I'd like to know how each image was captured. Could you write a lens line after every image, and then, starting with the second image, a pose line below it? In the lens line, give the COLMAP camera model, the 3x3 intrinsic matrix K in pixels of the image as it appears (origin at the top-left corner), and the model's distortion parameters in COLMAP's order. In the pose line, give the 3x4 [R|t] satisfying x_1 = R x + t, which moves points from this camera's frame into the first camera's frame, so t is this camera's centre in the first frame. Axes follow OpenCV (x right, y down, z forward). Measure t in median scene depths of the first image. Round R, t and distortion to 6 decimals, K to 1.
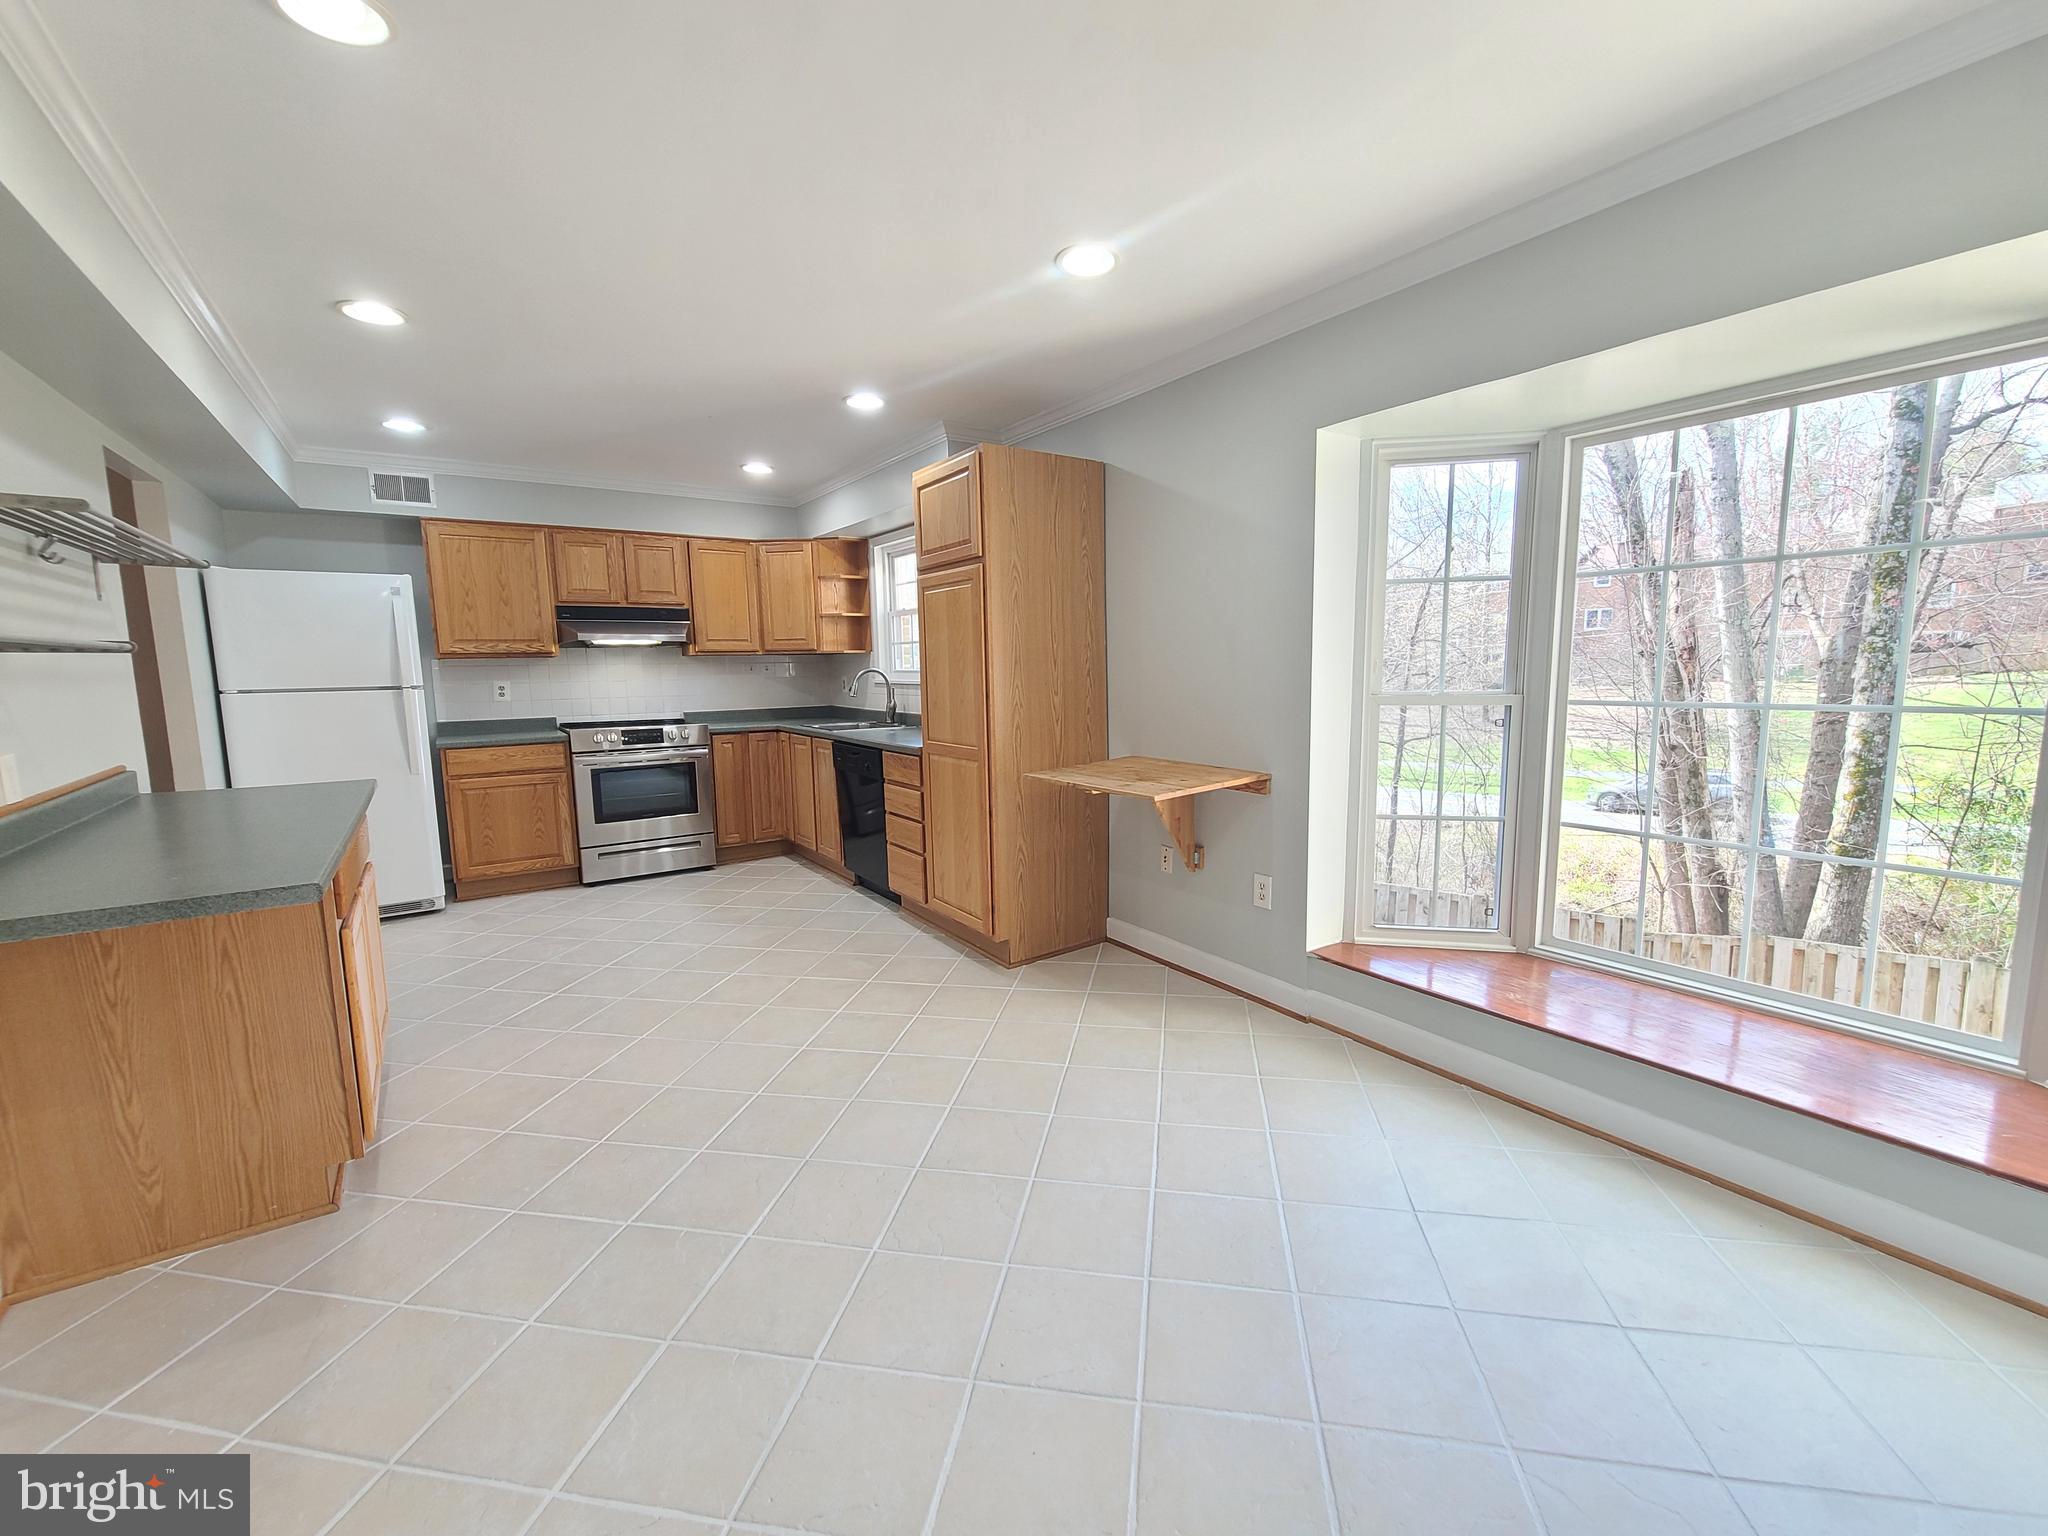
lens RADIAL K [[833.8, 0, 1023.9], [0, 833.8, 770.3], [0, 0, 1]] dist [-0.002389, 0.000217]
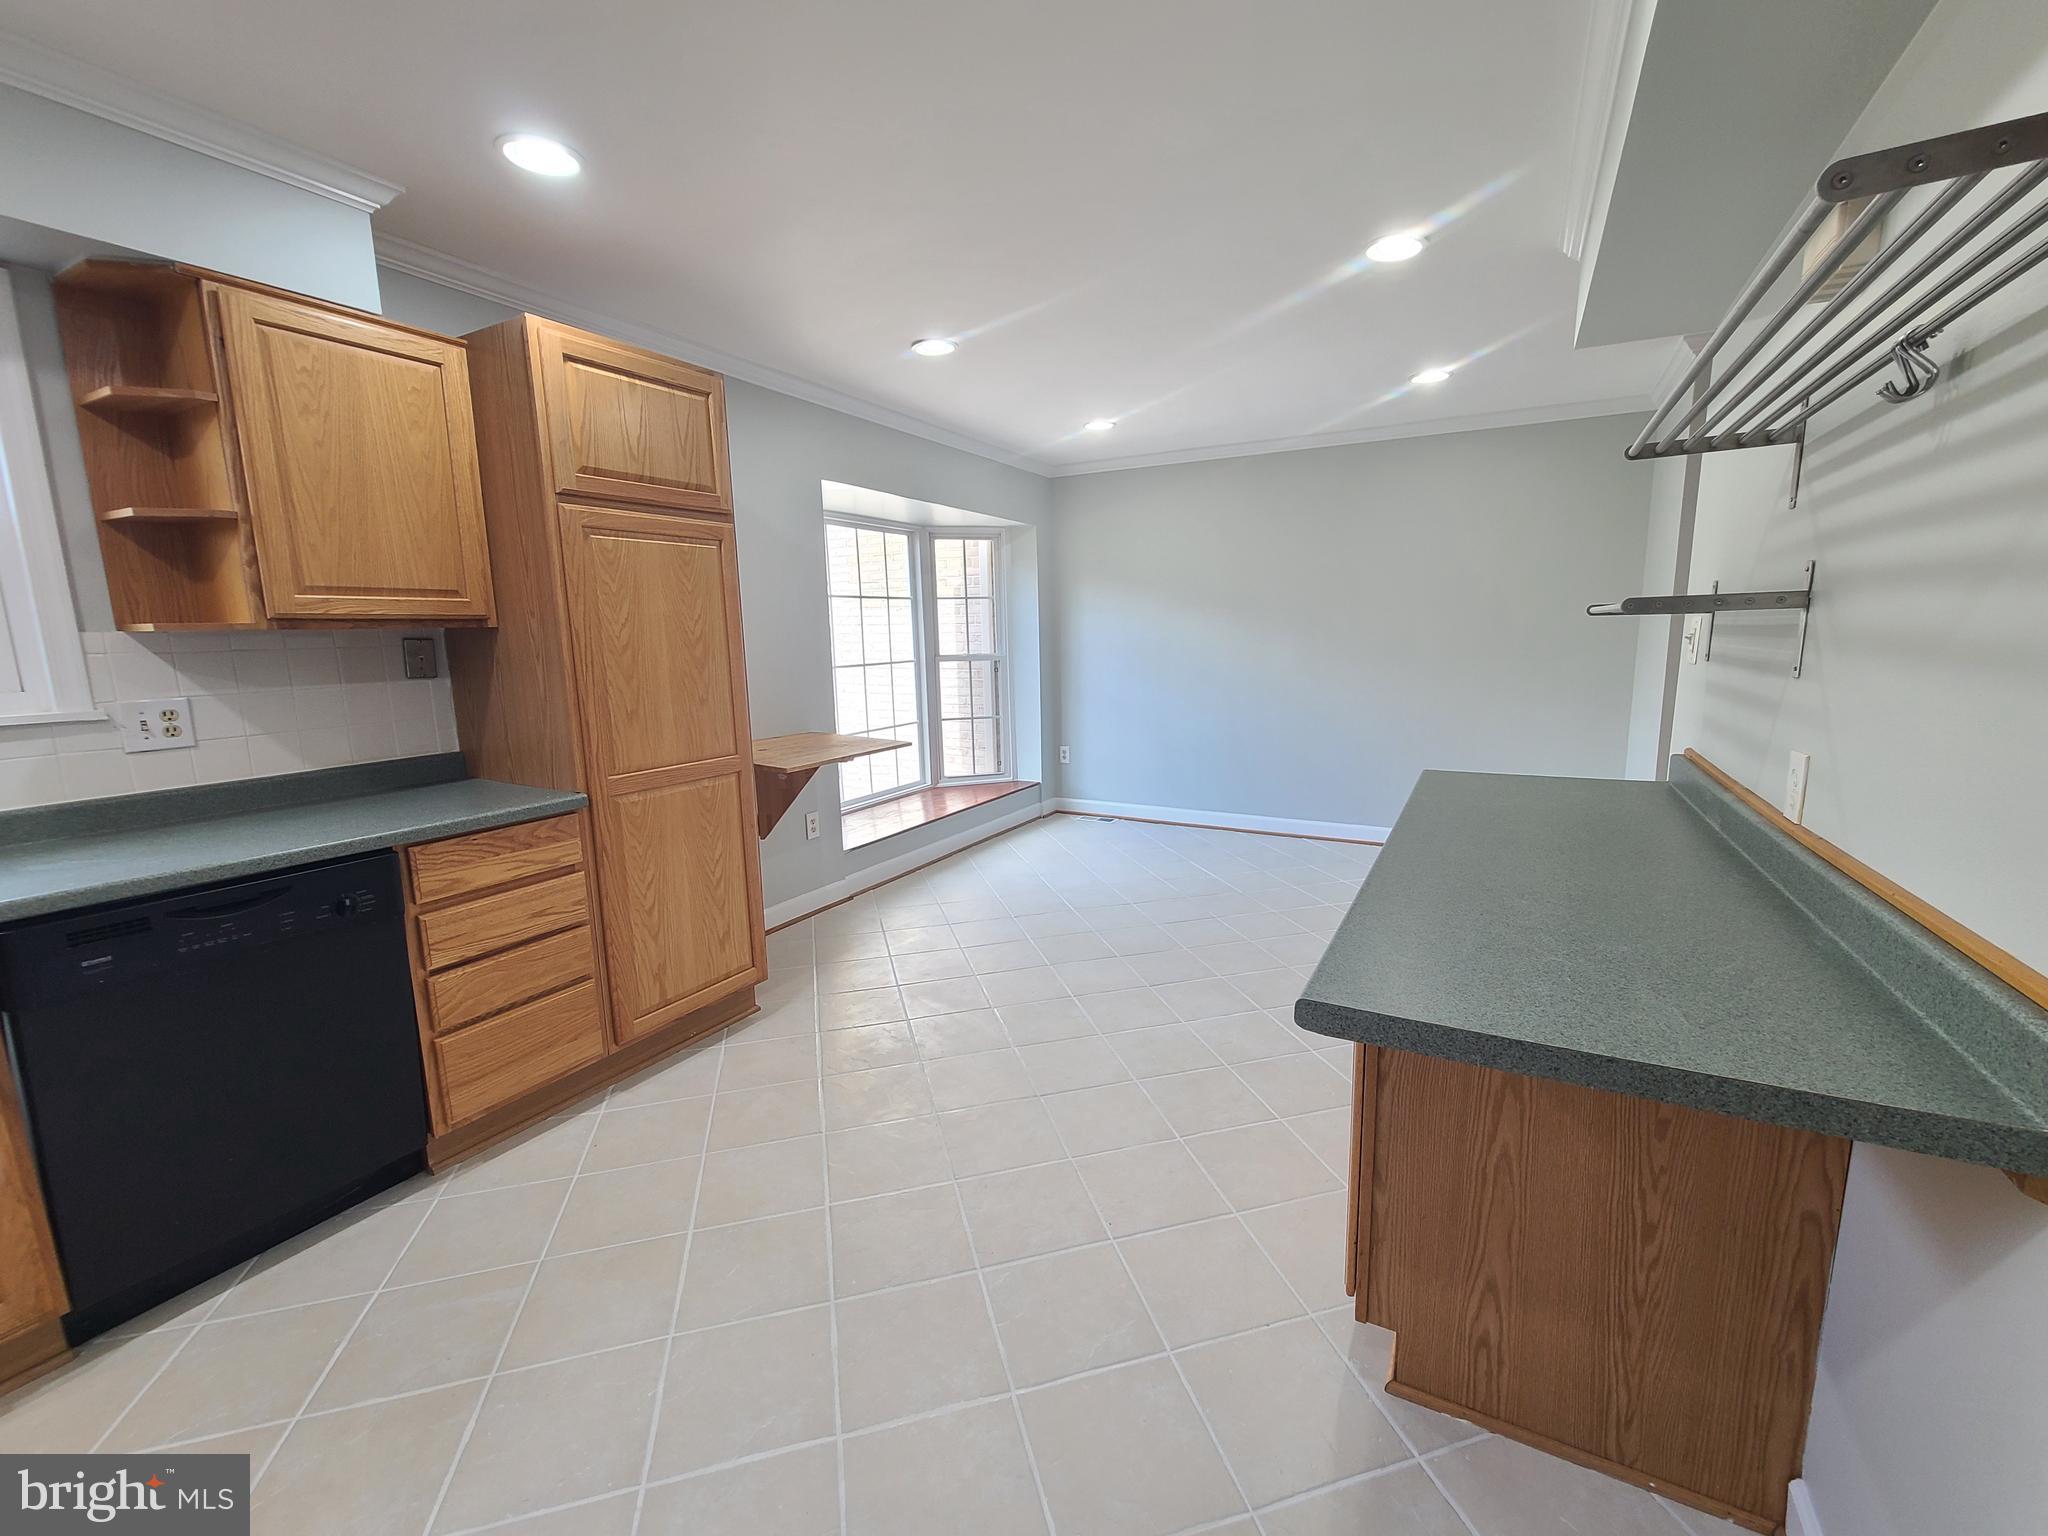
lens RADIAL K [[833.8, 0, 1033.1], [0, 833.8, 764.7], [0, 0, 1]] dist [-0.002389, 0.000217]
pose [[-0.433970, -0.121598, 0.892684, -0.657295], [0.137920, 0.970204, 0.199206, -0.101593], [-0.890308, 0.209568, -0.404268, 0.793021]]
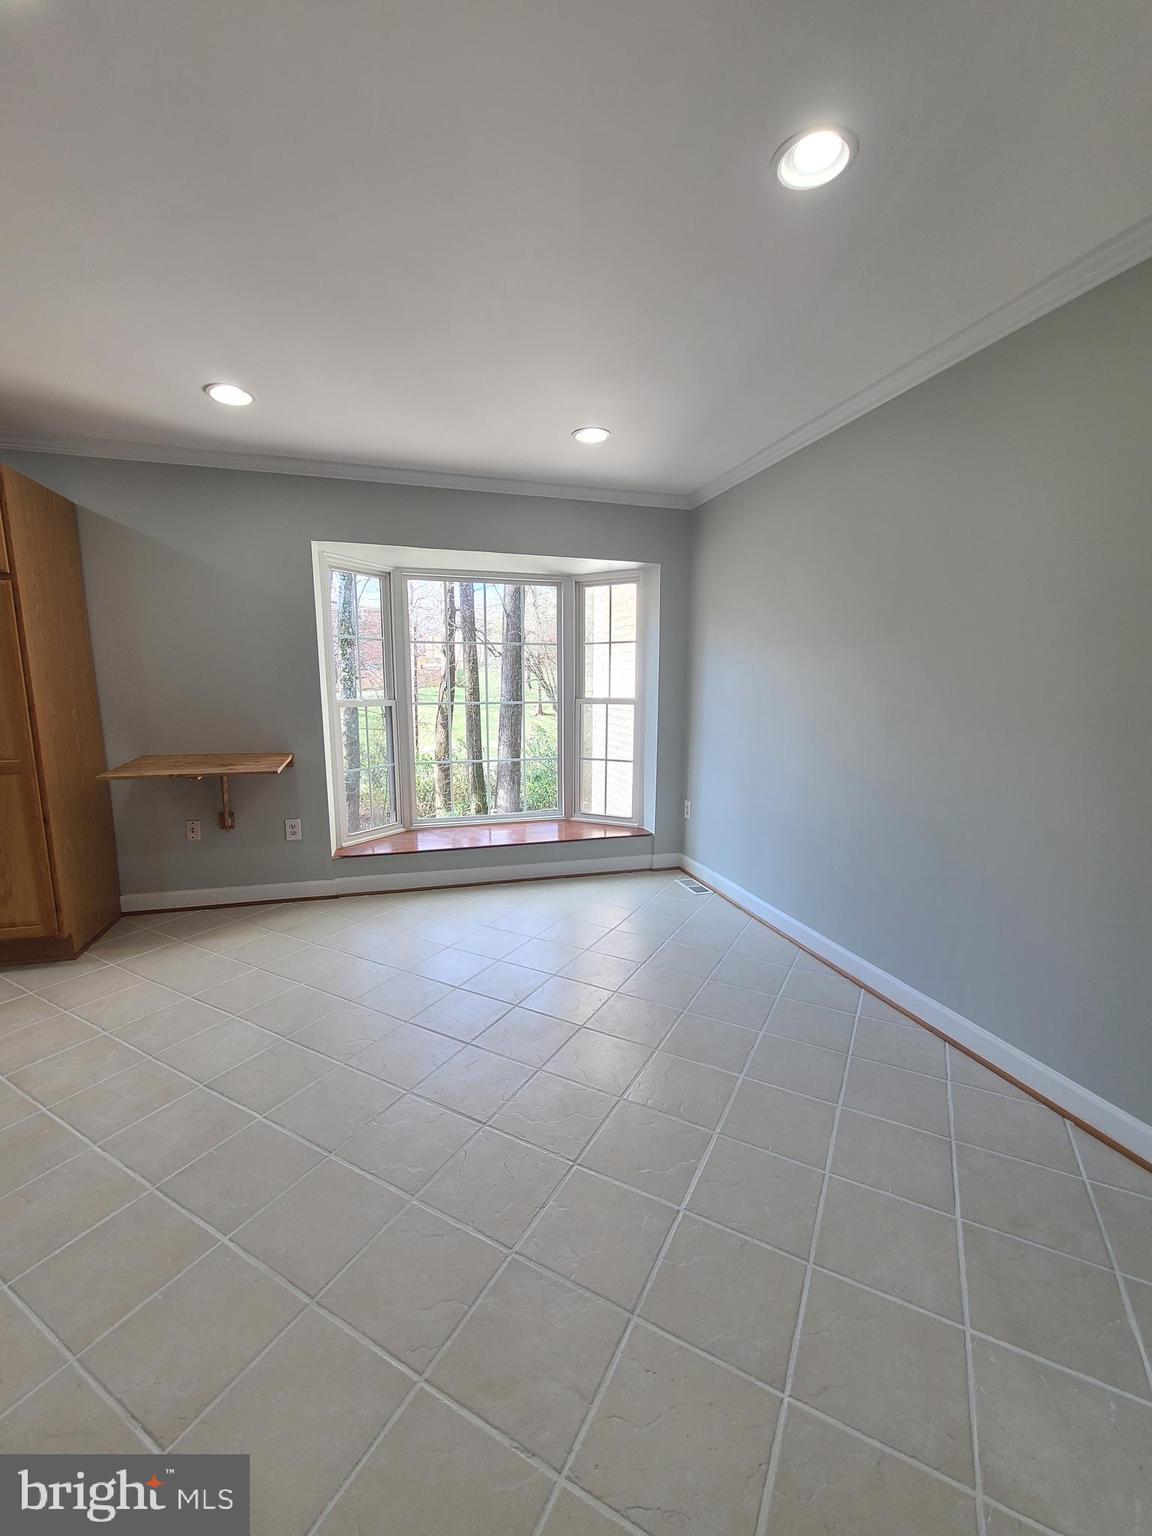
lens RADIAL K [[625.3, 0, 578.7], [0, 625.3, 778.2], [0, 0, 1]] dist [-0.002389, 0.000217]
pose [[0.320127, -0.128387, 0.938635, -0.413578], [0.110277, 0.989090, 0.097677, -0.002906], [-0.940934, 0.072241, 0.330793, 0.070712]]
